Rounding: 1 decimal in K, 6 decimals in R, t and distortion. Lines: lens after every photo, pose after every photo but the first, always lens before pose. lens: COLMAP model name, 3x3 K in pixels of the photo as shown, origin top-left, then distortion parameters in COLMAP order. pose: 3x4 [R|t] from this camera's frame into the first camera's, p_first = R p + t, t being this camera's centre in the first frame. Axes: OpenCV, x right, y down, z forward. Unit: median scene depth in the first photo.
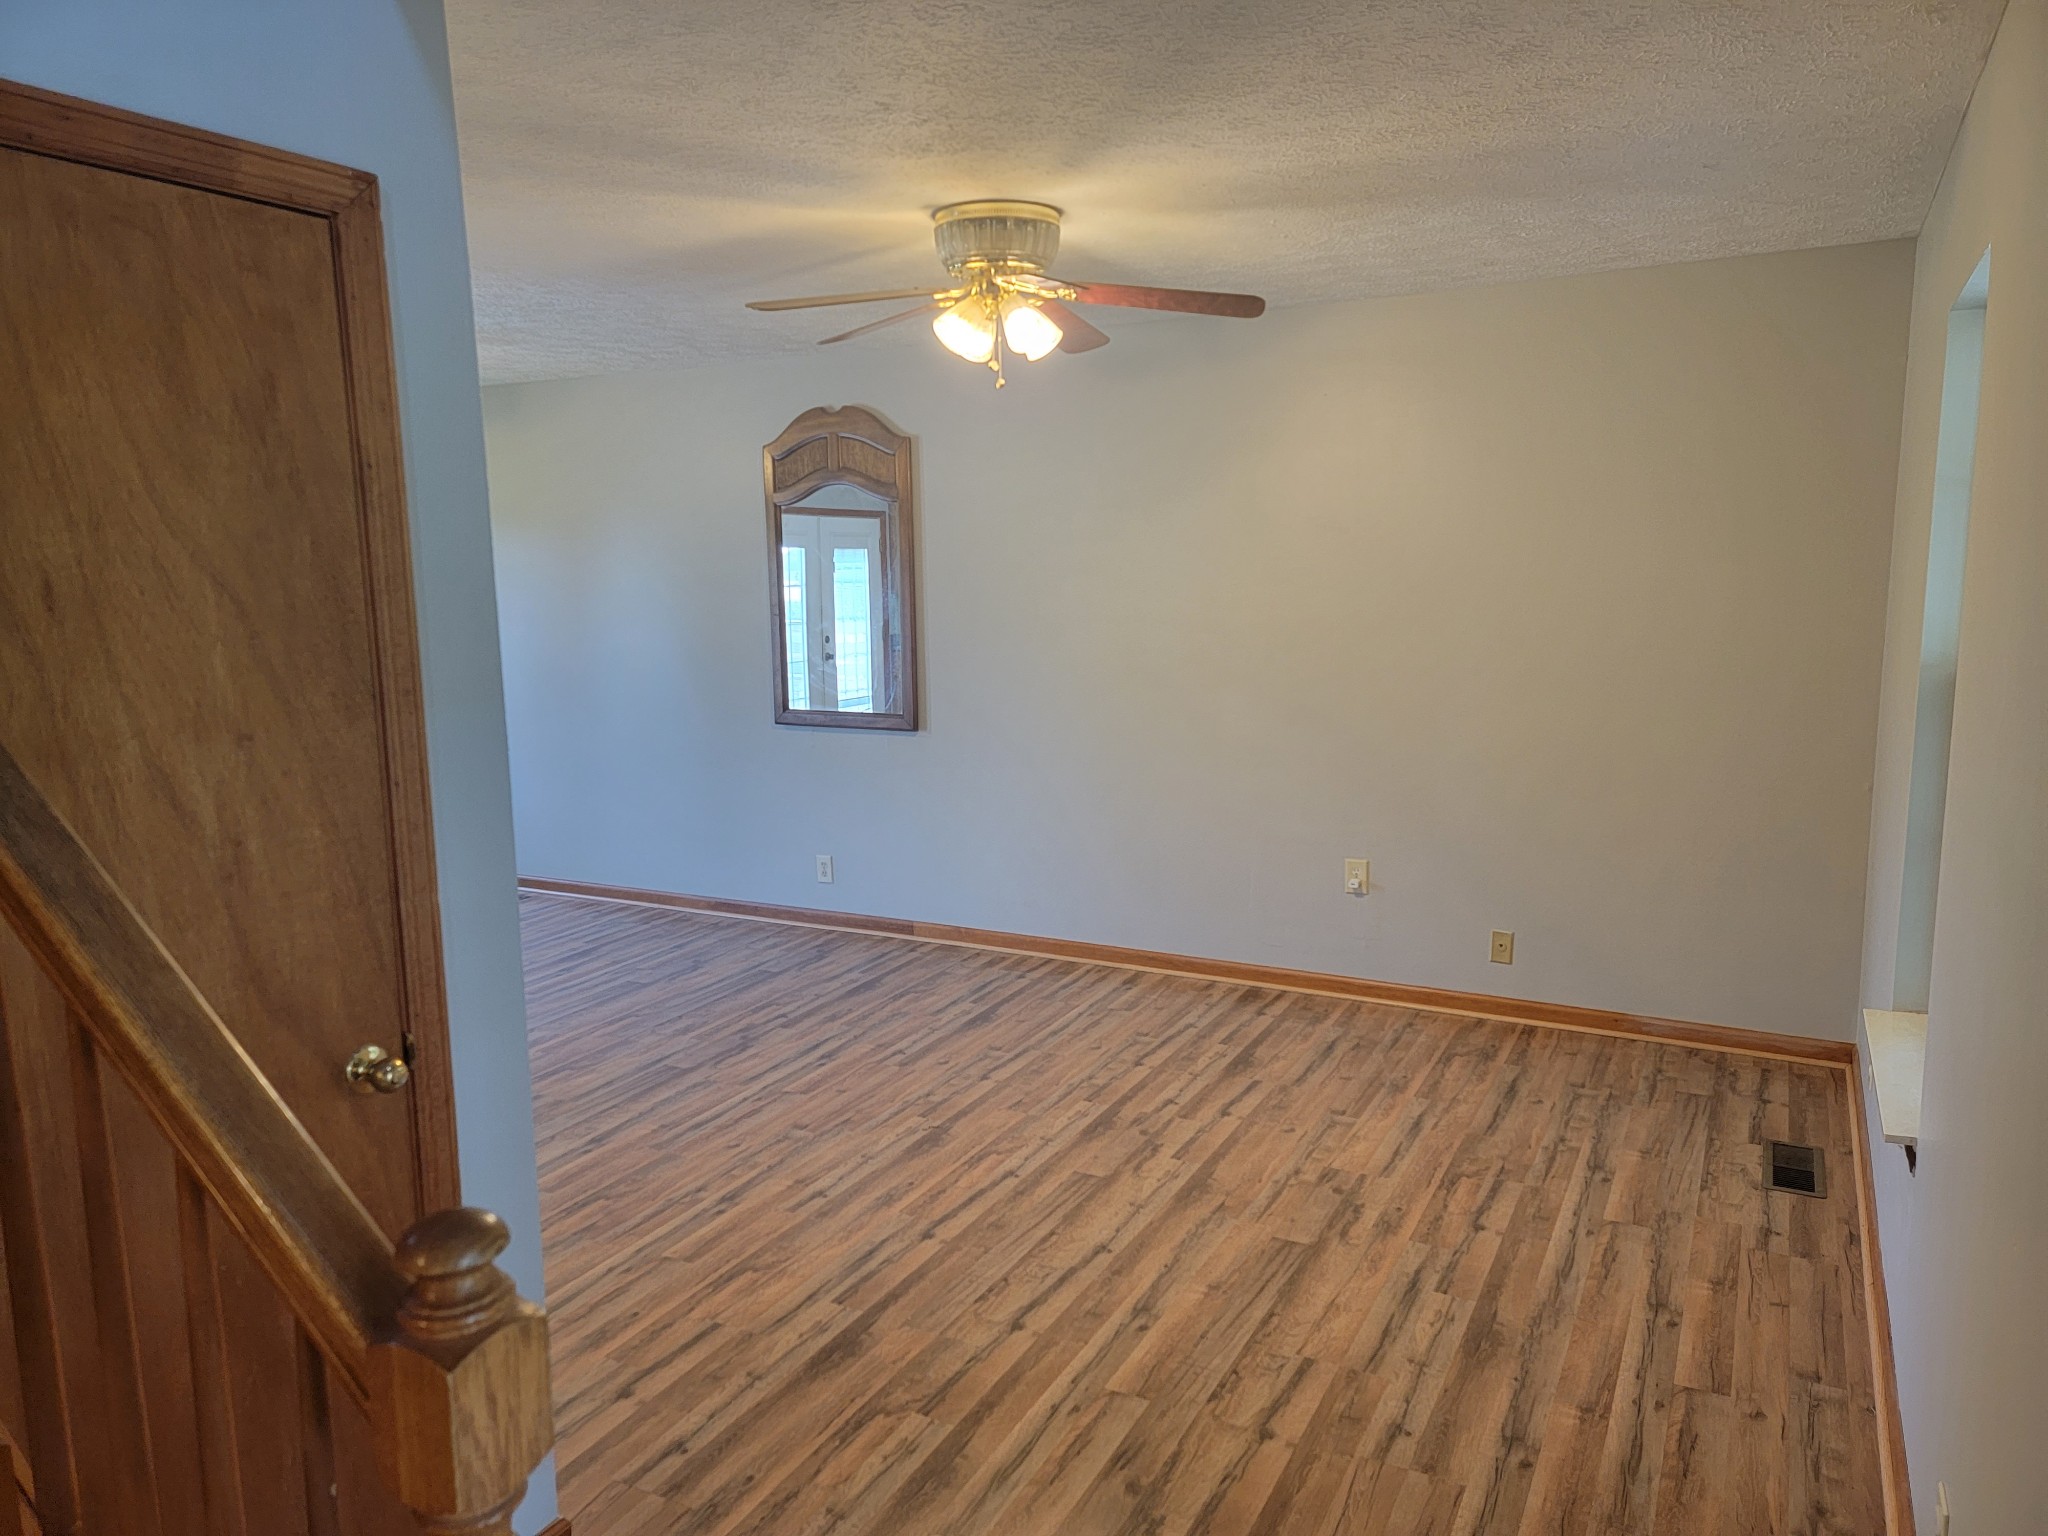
lens RADIAL K [[1406.3, 0, 1024.6], [0, 1406.3, 761.3], [0, 0, 1]] dist [0.071146, -0.000863]
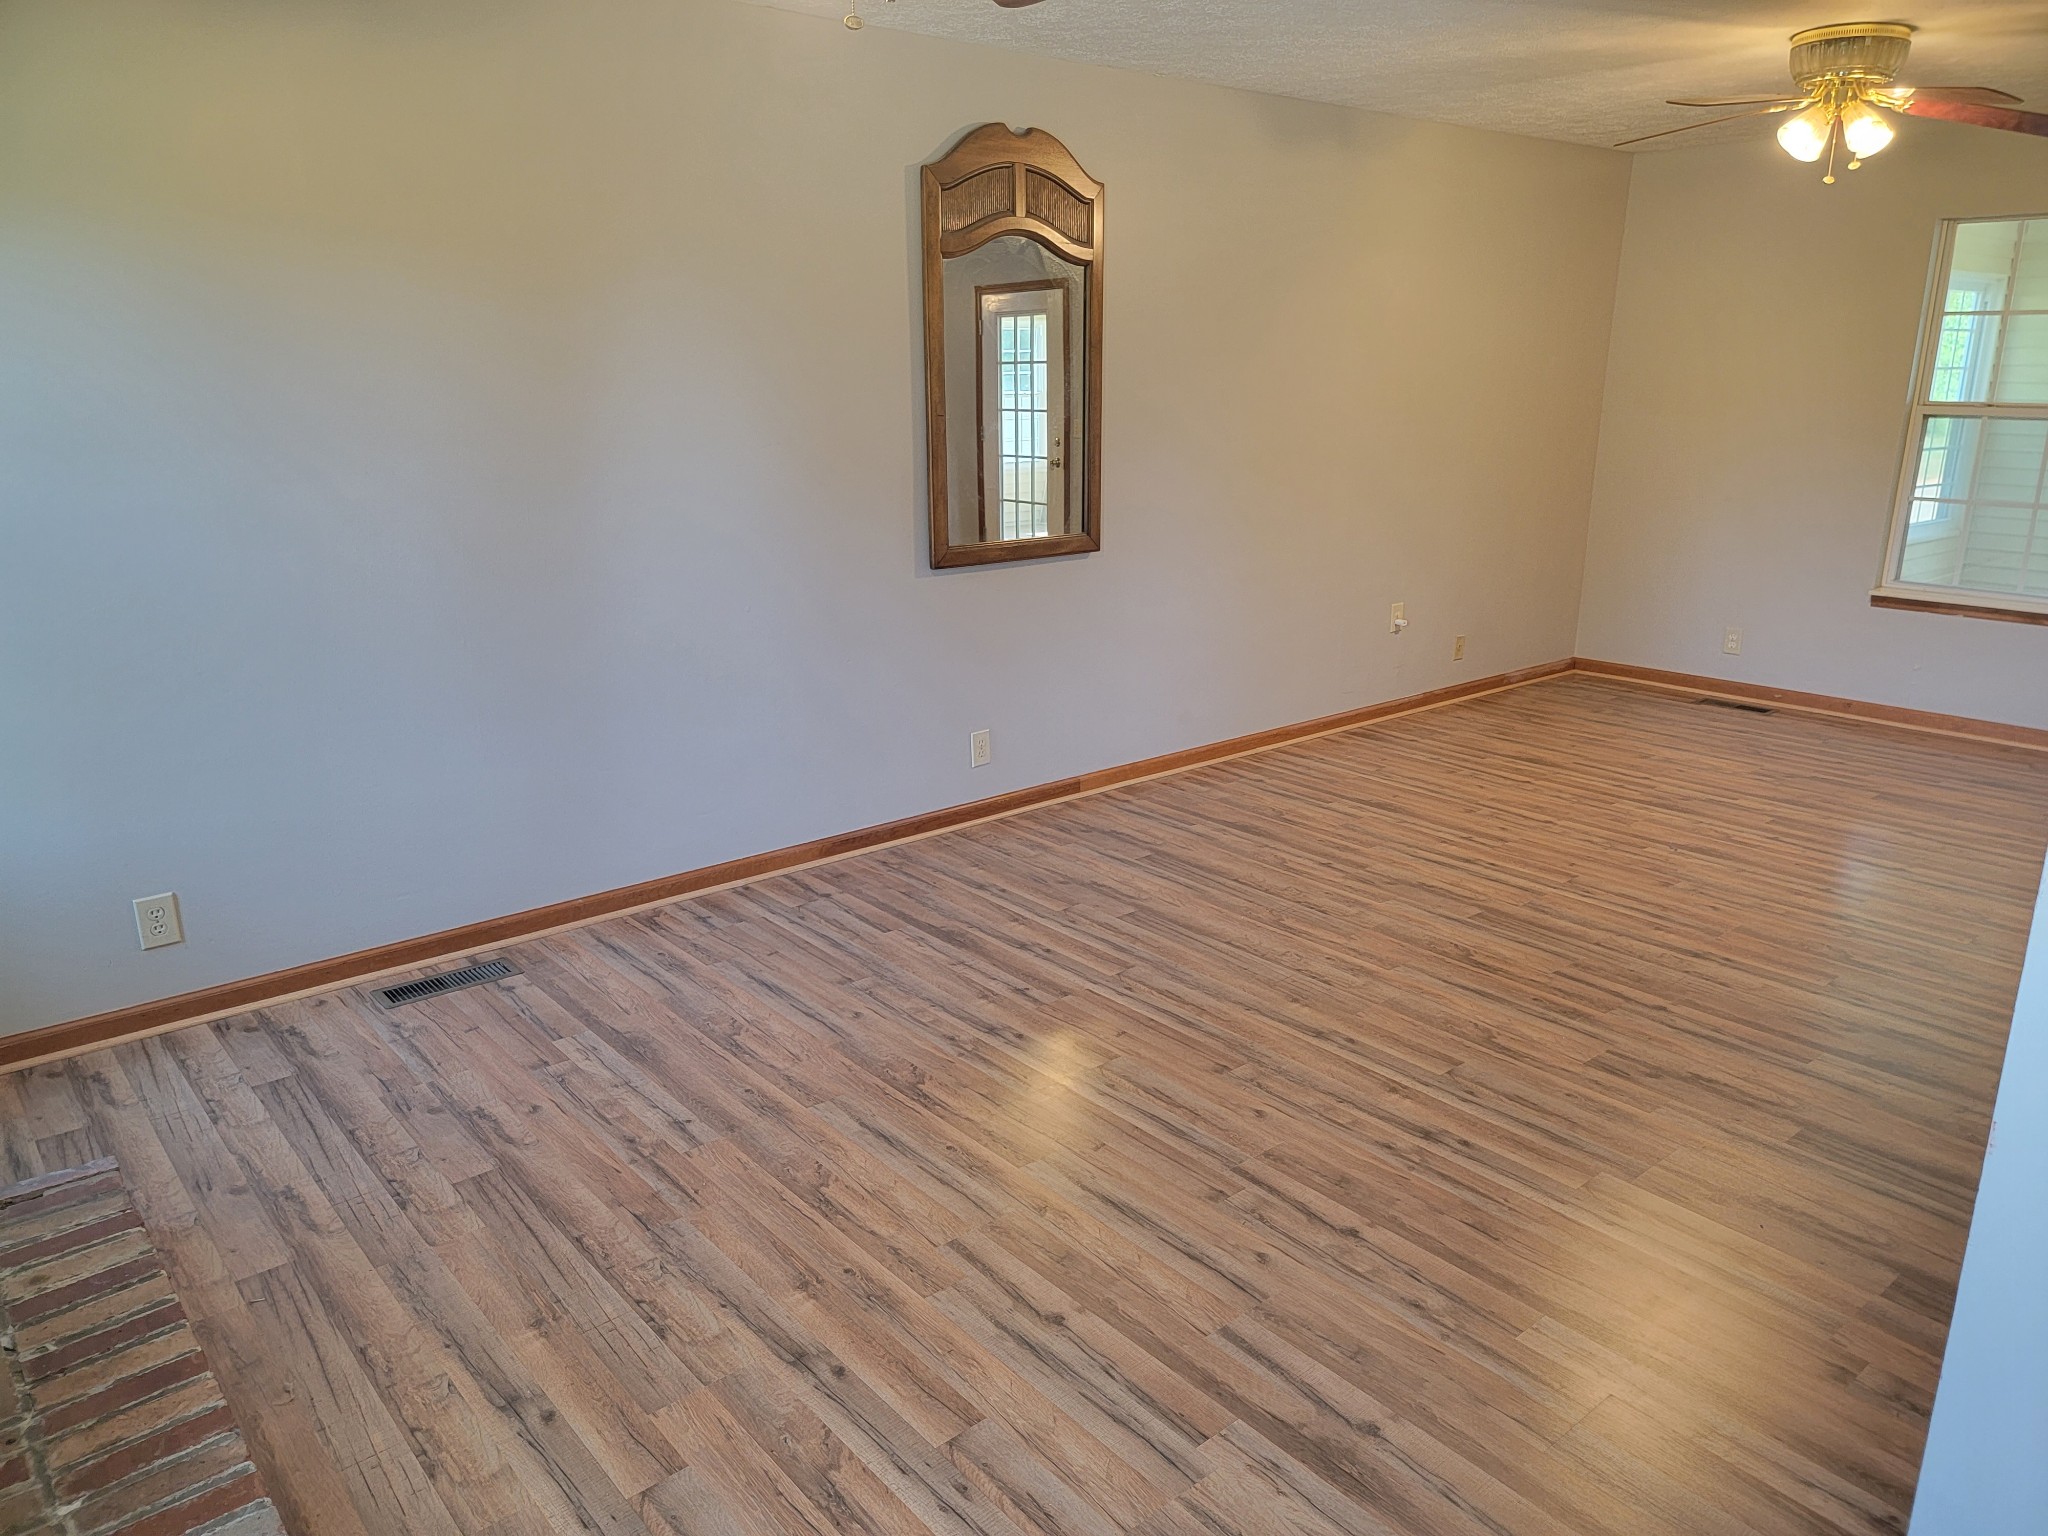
lens RADIAL K [[1406.3, 0, 1022.0], [0, 1406.3, 790.0], [0, 0, 1]] dist [0.071146, -0.000863]
pose [[0.365452, -0.252970, 0.895796, -1.088122], [0.121479, 0.967094, 0.223545, -0.096265], [-0.922869, 0.027126, 0.384157, 0.867243]]
